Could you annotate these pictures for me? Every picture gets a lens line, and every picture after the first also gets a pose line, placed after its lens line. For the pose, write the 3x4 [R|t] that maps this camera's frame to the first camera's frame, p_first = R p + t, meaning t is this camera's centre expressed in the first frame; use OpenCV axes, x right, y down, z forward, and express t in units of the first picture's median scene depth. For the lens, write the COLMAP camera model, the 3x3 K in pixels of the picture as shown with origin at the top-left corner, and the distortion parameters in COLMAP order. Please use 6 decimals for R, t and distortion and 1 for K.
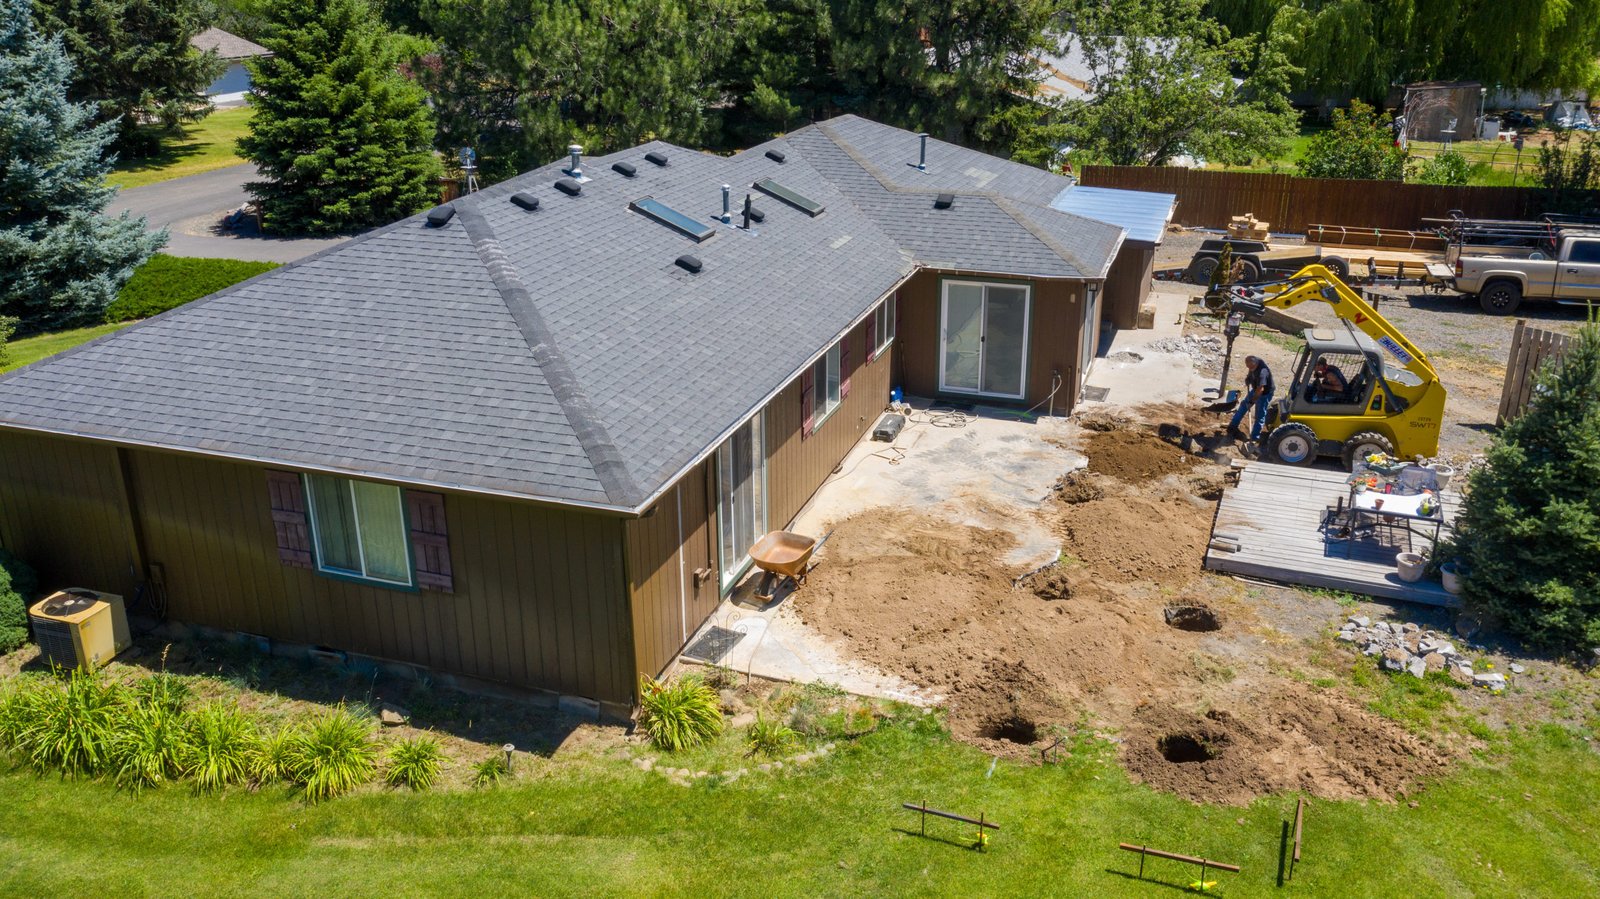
lens RADIAL K [[1272.6, 0, 795.5], [0, 1272.6, 444.4], [0, 0, 1]] dist [-0.016558, 0.009881]
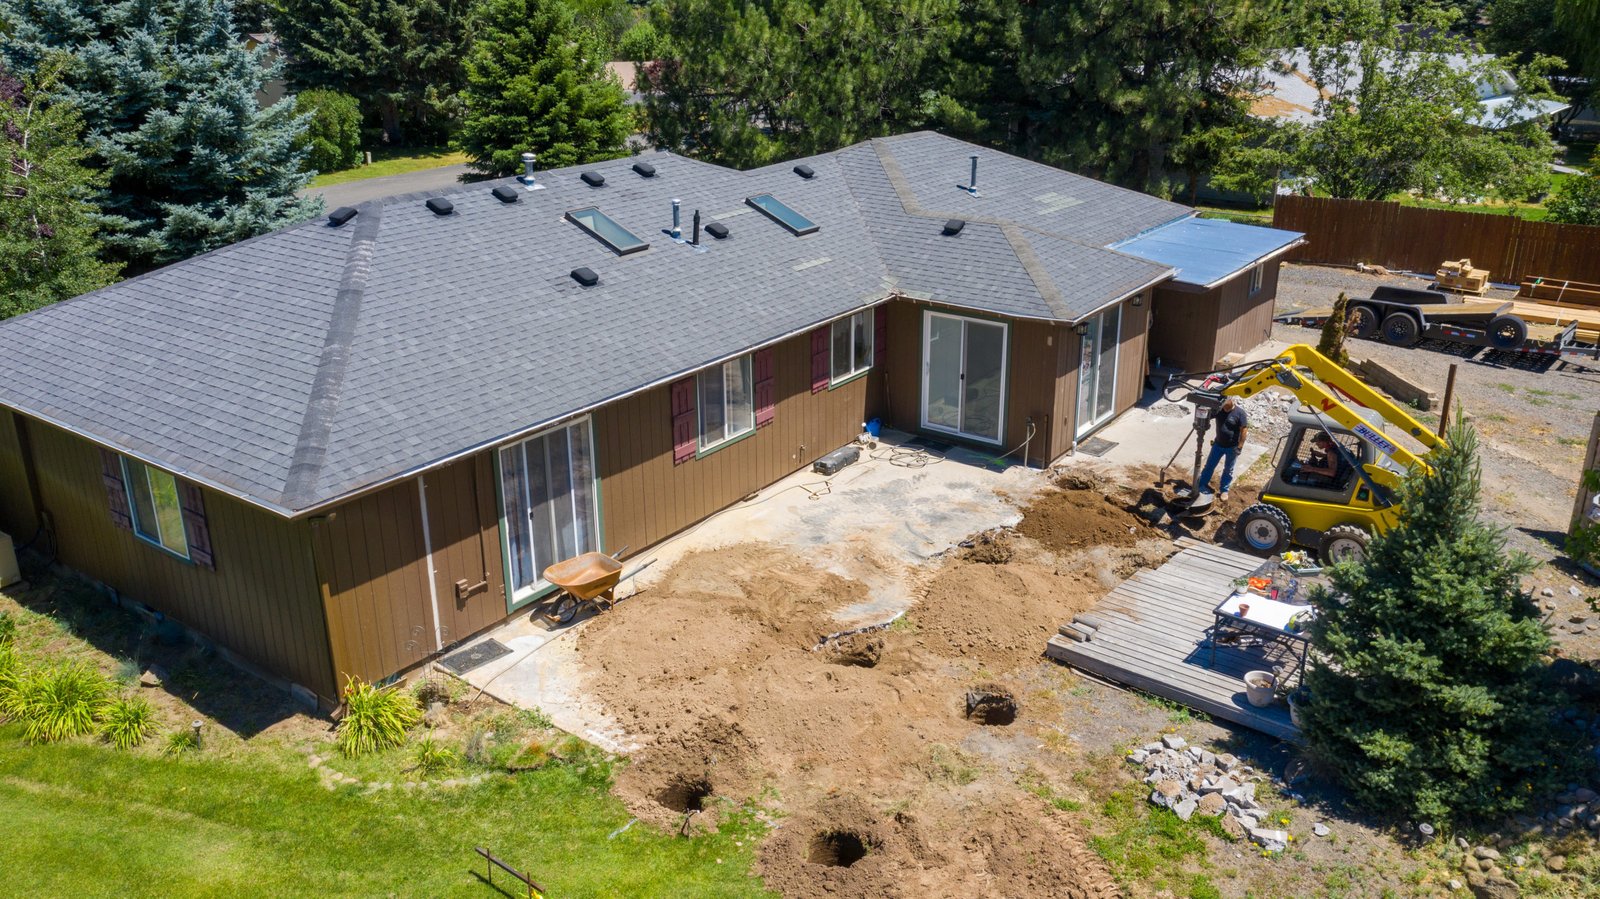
lens RADIAL K [[1272.6, 0, 791.7], [0, 1272.6, 443.2], [0, 0, 1]] dist [-0.016558, 0.009881]
pose [[0.955597, 0.102357, -0.276327, 0.293998], [-0.103393, 0.994581, 0.010855, -0.031723], [0.275941, 0.018197, 0.961002, 0.068662]]
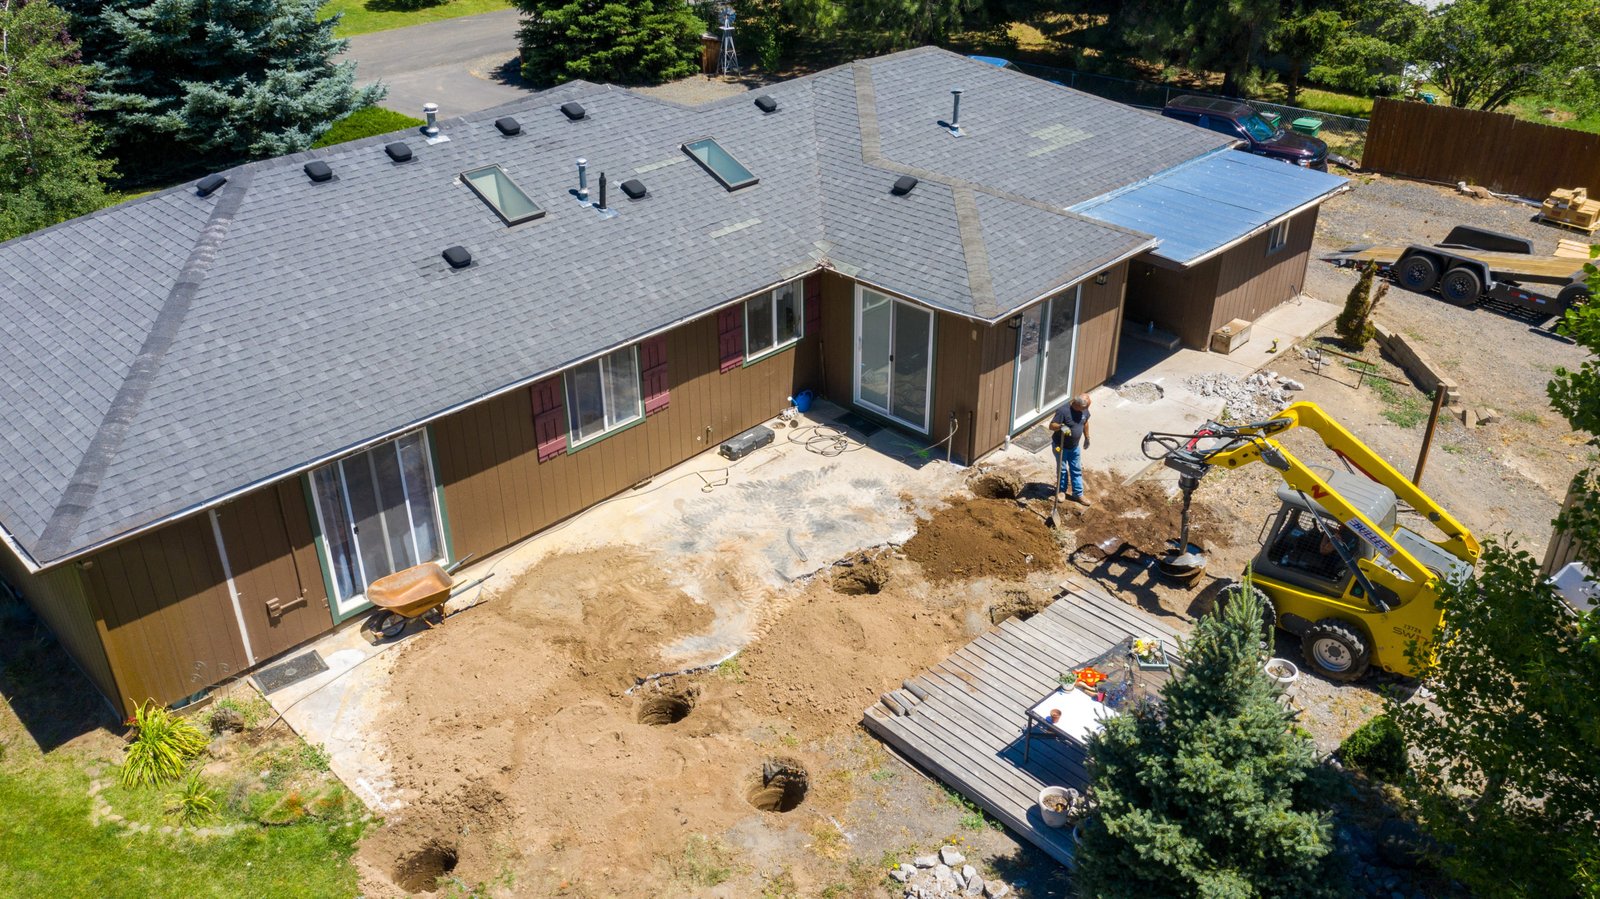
lens RADIAL K [[1272.6, 0, 791.1], [0, 1272.6, 442.0], [0, 0, 1]] dist [-0.016558, 0.009881]
pose [[0.904085, 0.206804, -0.373982, 0.425987], [-0.148580, 0.972628, 0.178657, -0.173724], [0.400692, -0.105954, 0.910066, 0.180368]]
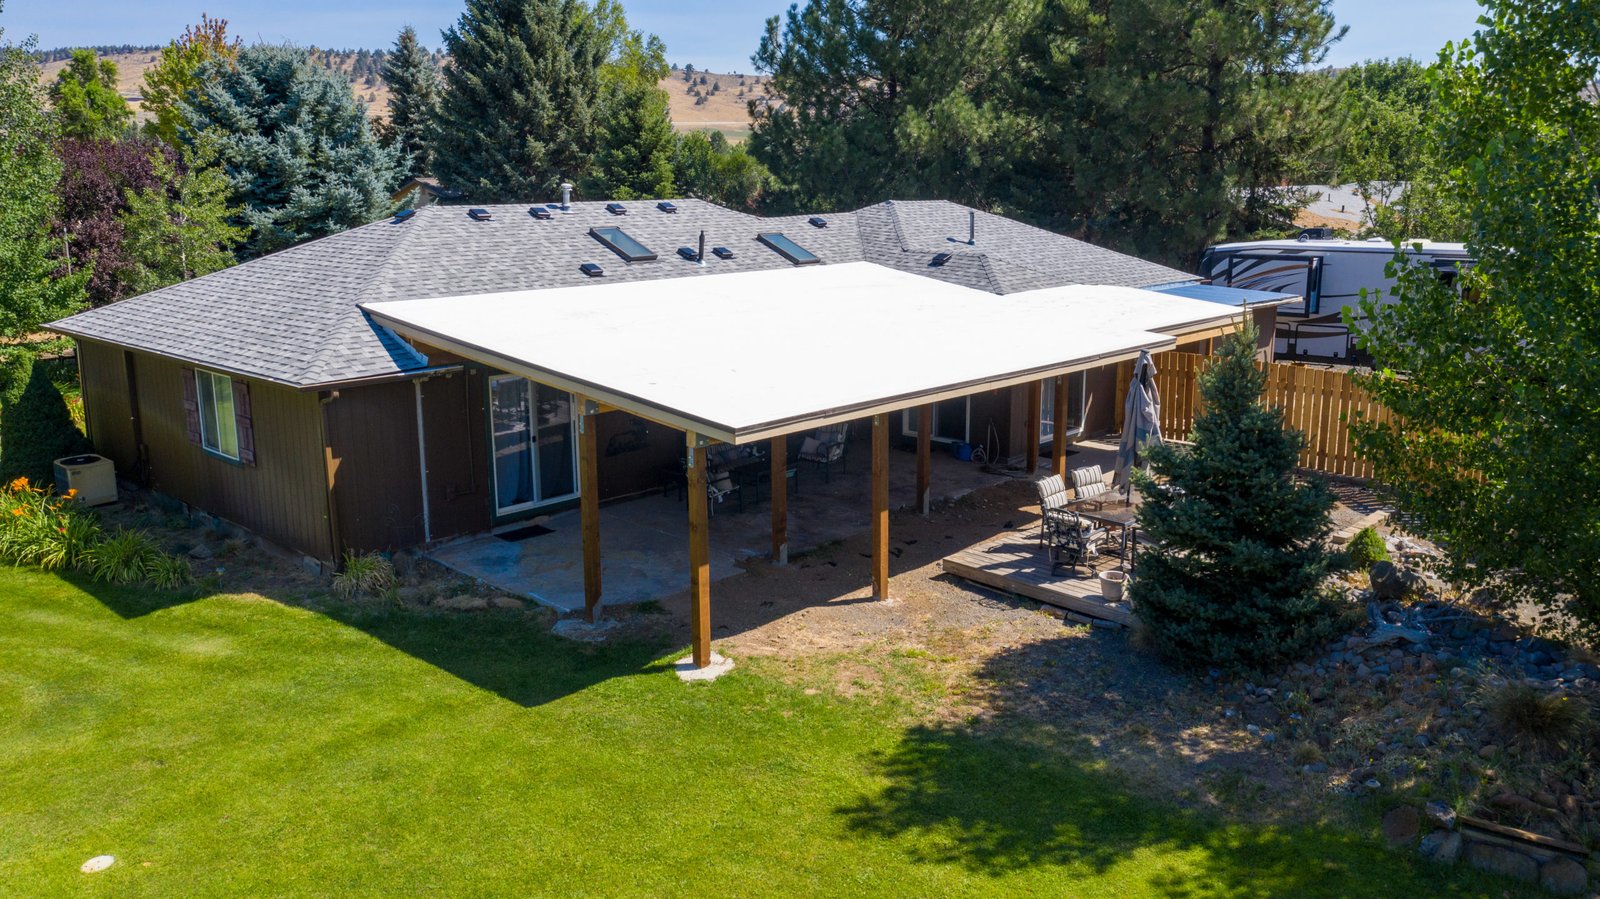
lens RADIAL K [[1272.6, 0, 796.4], [0, 1272.6, 448.7], [0, 0, 1]] dist [-0.016558, 0.009881]
pose [[0.913336, 0.093140, -0.396411, 0.466994], [-0.146482, 0.983472, -0.106422, 0.096914], [0.379947, 0.155266, 0.911884, 0.012189]]
